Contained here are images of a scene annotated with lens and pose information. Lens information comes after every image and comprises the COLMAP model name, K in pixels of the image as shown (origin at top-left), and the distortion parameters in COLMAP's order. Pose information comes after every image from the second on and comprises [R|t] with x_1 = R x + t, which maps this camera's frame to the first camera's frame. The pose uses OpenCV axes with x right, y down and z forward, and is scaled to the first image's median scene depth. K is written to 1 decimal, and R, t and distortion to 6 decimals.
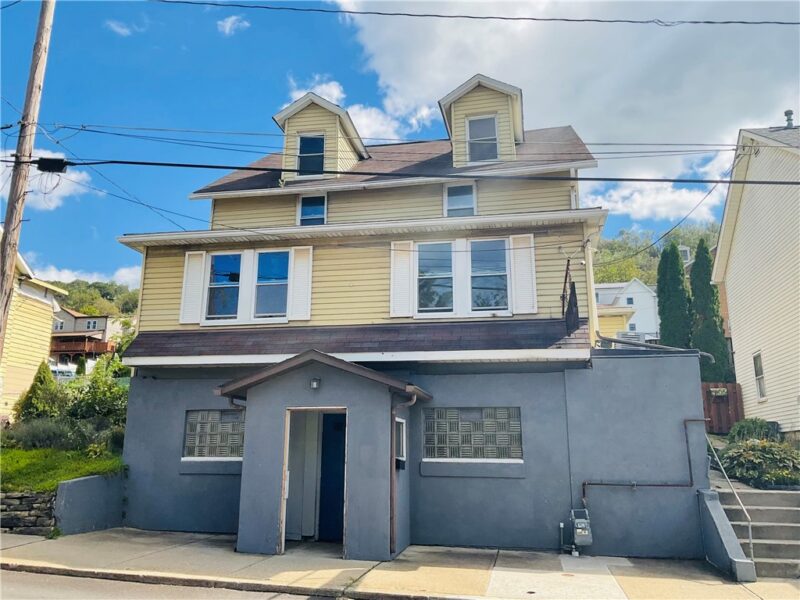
lens RADIAL K [[651.7, 0, 400.0], [0, 651.7, 300.0], [0, 0, 1]] dist [0.060139, -0.119347]
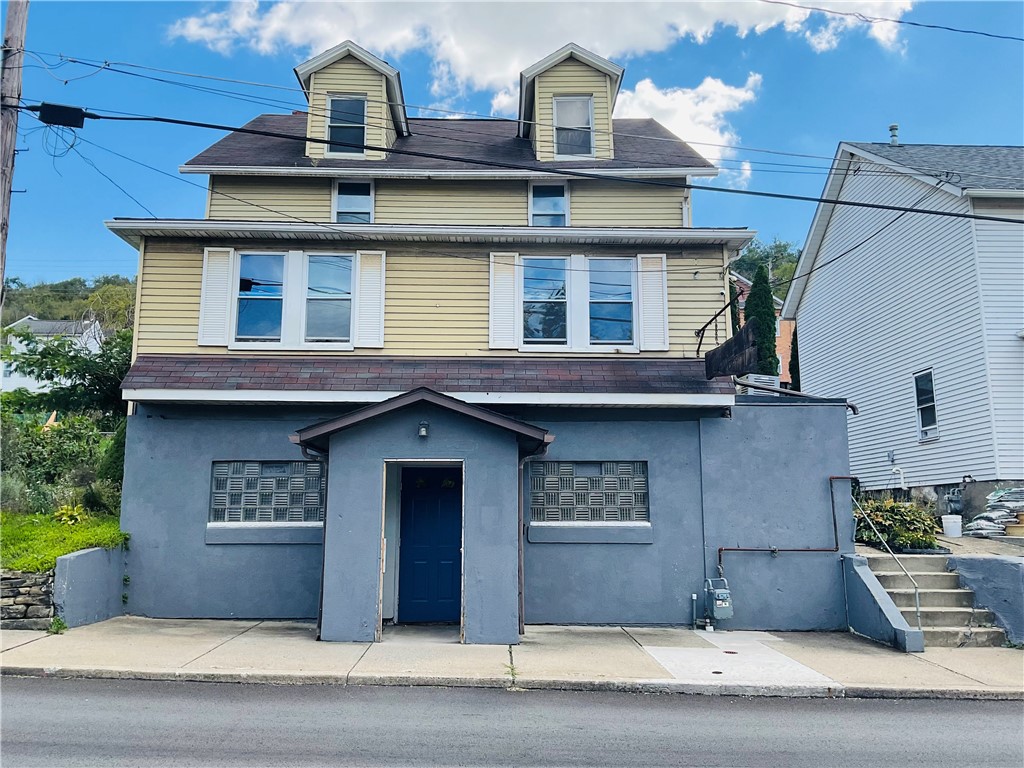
lens RADIAL K [[834.2, 0, 512.0], [0, 834.2, 384.0], [0, 0, 1]] dist [0.060139, -0.119347]
pose [[0.975475, 0.029480, 0.218126, -0.216212], [-0.045689, 0.996525, 0.069643, -0.002411], [-0.215315, -0.077901, 0.973433, -0.002397]]
